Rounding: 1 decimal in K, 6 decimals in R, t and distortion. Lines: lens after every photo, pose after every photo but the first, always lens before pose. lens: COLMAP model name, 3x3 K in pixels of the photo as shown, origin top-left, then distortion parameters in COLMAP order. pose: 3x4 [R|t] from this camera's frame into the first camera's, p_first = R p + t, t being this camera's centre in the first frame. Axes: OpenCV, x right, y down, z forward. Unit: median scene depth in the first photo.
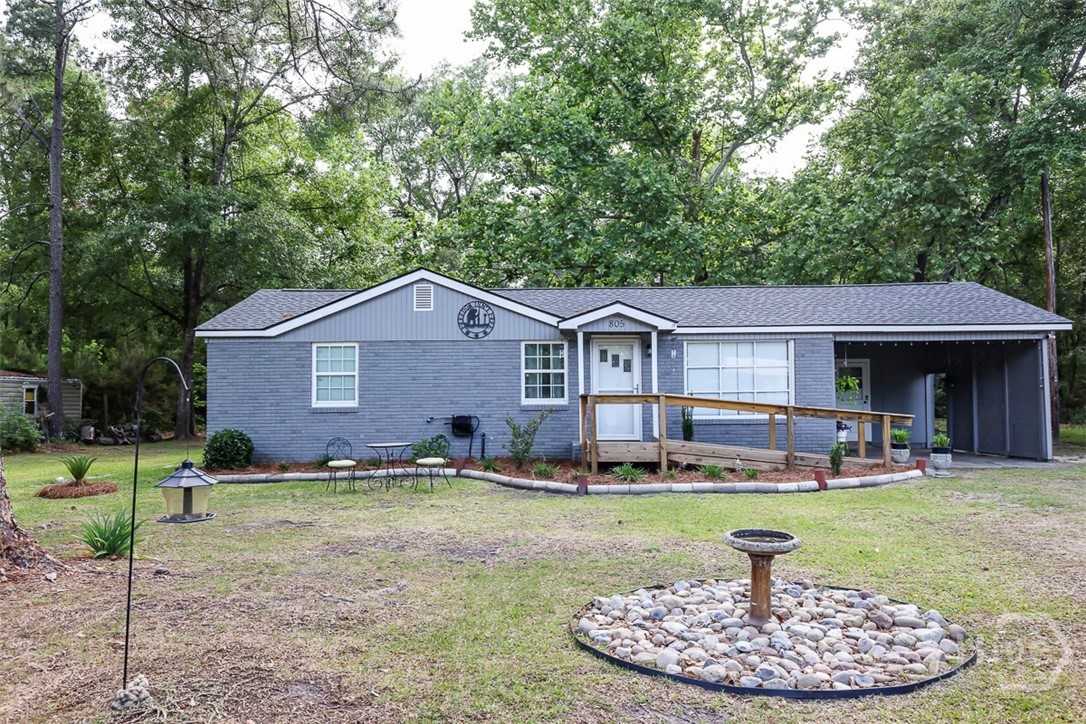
lens RADIAL K [[852.2, 0, 543.2], [0, 852.2, 361.0], [0, 0, 1]] dist [-0.000034, 0.000277]
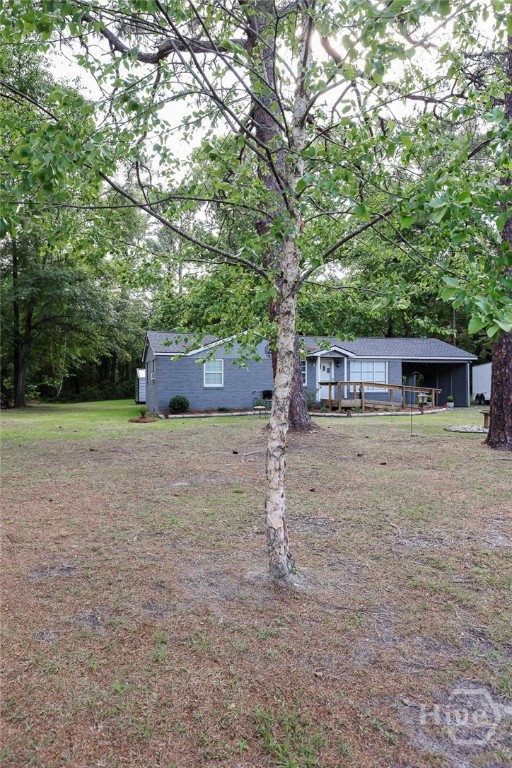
lens RADIAL K [[521.0, 0, 255.7], [0, 521.0, 384.1], [0, 0, 1]] dist [0.000376, -0.000032]
pose [[0.949059, 0.002979, 0.315083, -0.591066], [-0.015342, 0.999206, 0.036763, -0.007349], [-0.314724, -0.039724, 0.948352, -0.392051]]
